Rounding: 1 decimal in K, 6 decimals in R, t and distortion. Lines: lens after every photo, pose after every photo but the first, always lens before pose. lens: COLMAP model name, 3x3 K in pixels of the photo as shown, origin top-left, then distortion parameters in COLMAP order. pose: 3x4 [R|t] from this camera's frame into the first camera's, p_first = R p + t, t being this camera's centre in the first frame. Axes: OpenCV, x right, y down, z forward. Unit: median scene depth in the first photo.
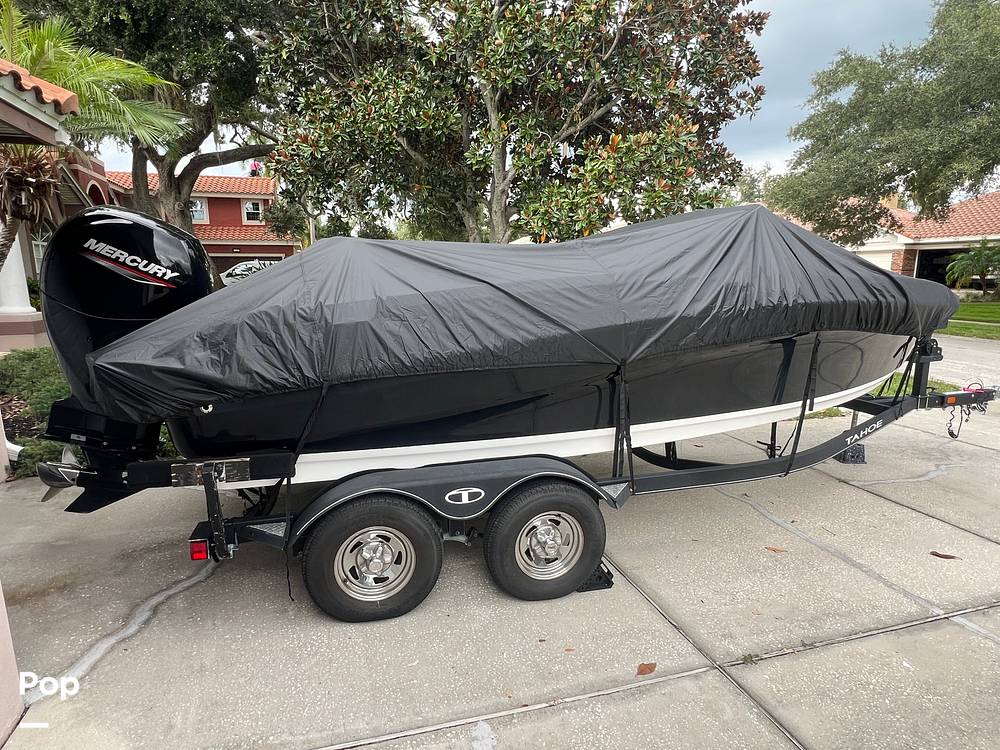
lens RADIAL K [[556.1, 0, 500.0], [0, 556.1, 375.0], [0, 0, 1]] dist [-0.006944, -0.001078]
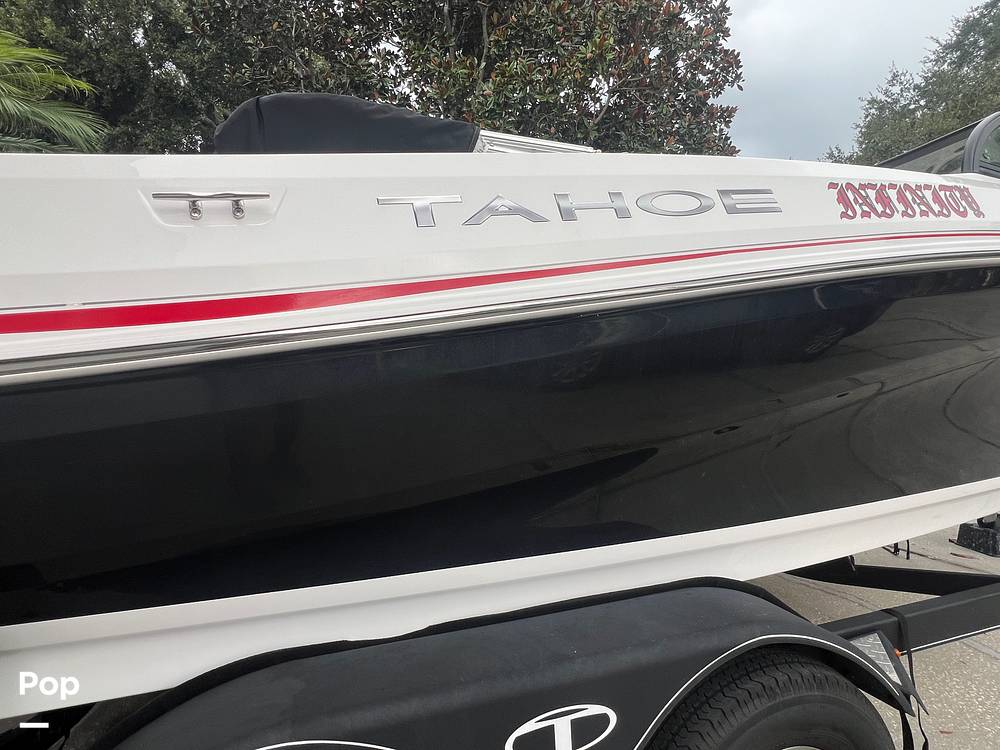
lens RADIAL K [[518.5, 0, 496.2], [0, 518.5, 379.4], [0, 0, 1]] dist [-0.006975, -0.001994]
pose [[0.998506, -0.018027, 0.051584, -0.058216], [0.027085, 0.983166, -0.180697, 0.035134], [-0.047458, 0.181824, 0.982185, 0.343472]]
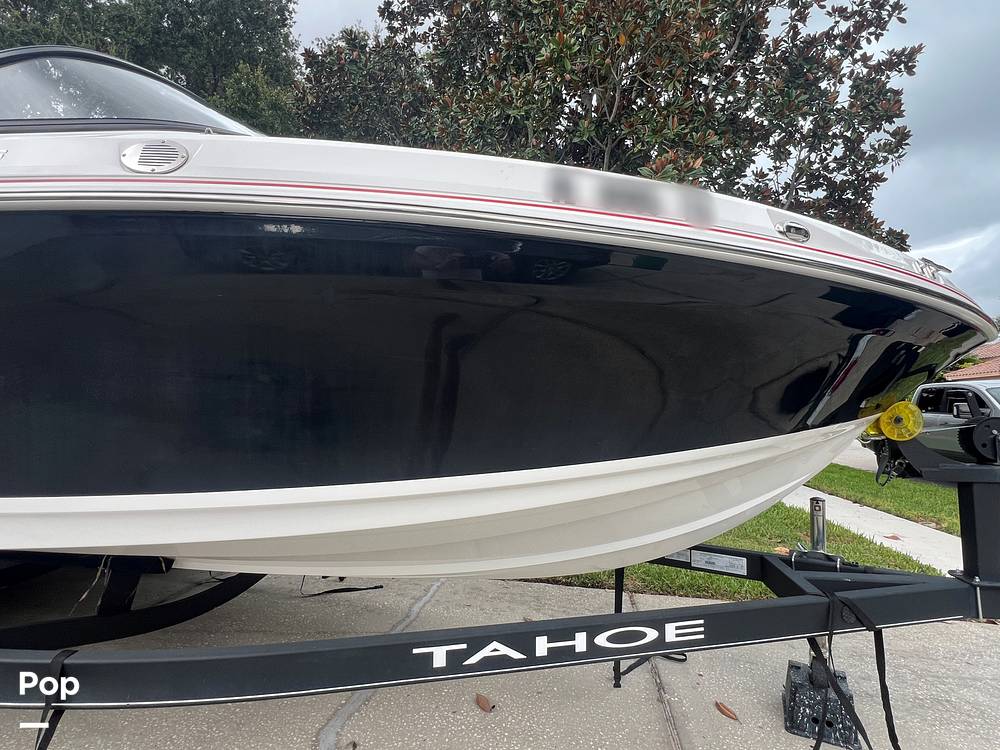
lens RADIAL K [[525.6, 0, 500.0], [0, 525.6, 375.0], [0, 0, 1]] dist [-0.000818, 0.000903]
pose [[0.897406, -0.013846, -0.440989, 0.617565], [-0.098410, 0.968046, -0.230657, 0.015980], [0.430092, 0.250391, 0.867367, 0.525856]]
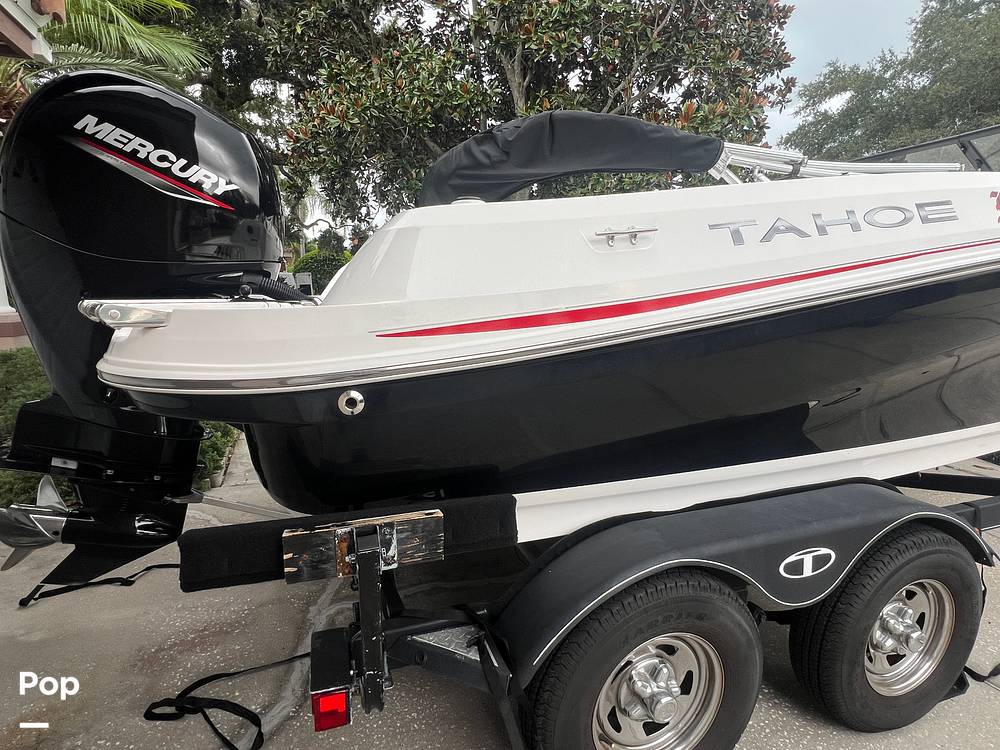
lens RADIAL K [[518.6, 0, 495.1], [0, 518.6, 375.8], [0, 0, 1]] dist [-0.005621, 0.000076]
pose [[0.998994, -0.011798, 0.043258, -0.197997], [0.012496, 0.999795, -0.015907, 0.020467], [-0.043061, 0.016431, 0.998937, 0.260814]]
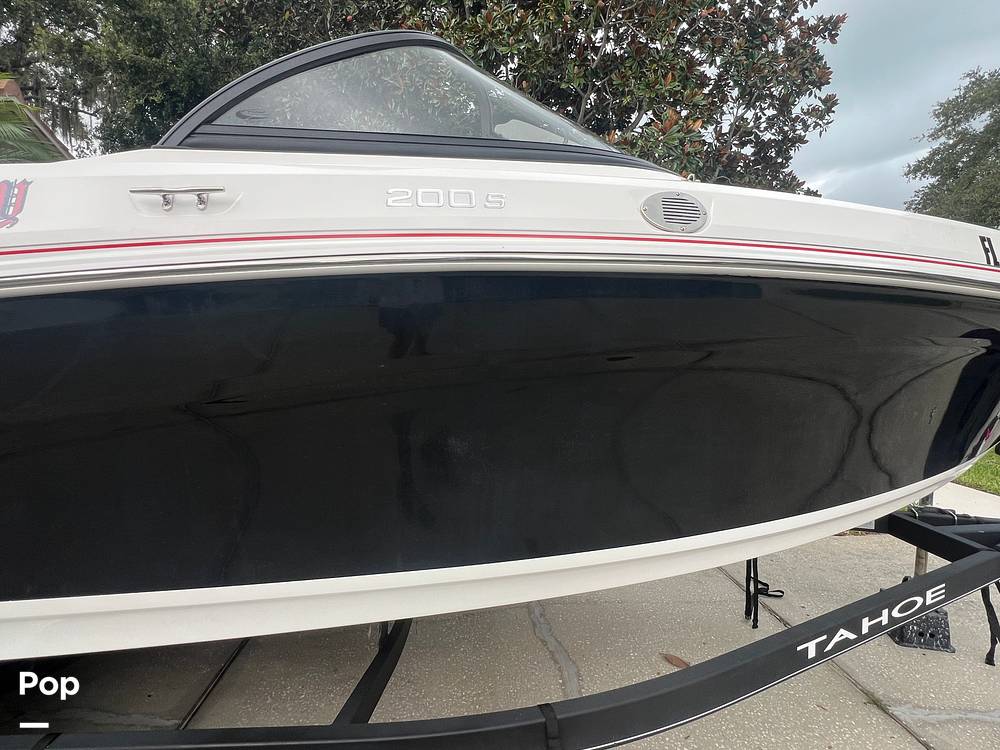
lens RADIAL K [[526.7, 0, 500.0], [0, 526.7, 375.0], [0, 0, 1]] dist [-0.000830, -0.001403]
pose [[0.973119, 0.008323, -0.230153, 0.378756], [-0.037088, 0.991967, -0.120942, -0.017285], [0.227297, 0.126227, 0.965610, 0.426585]]
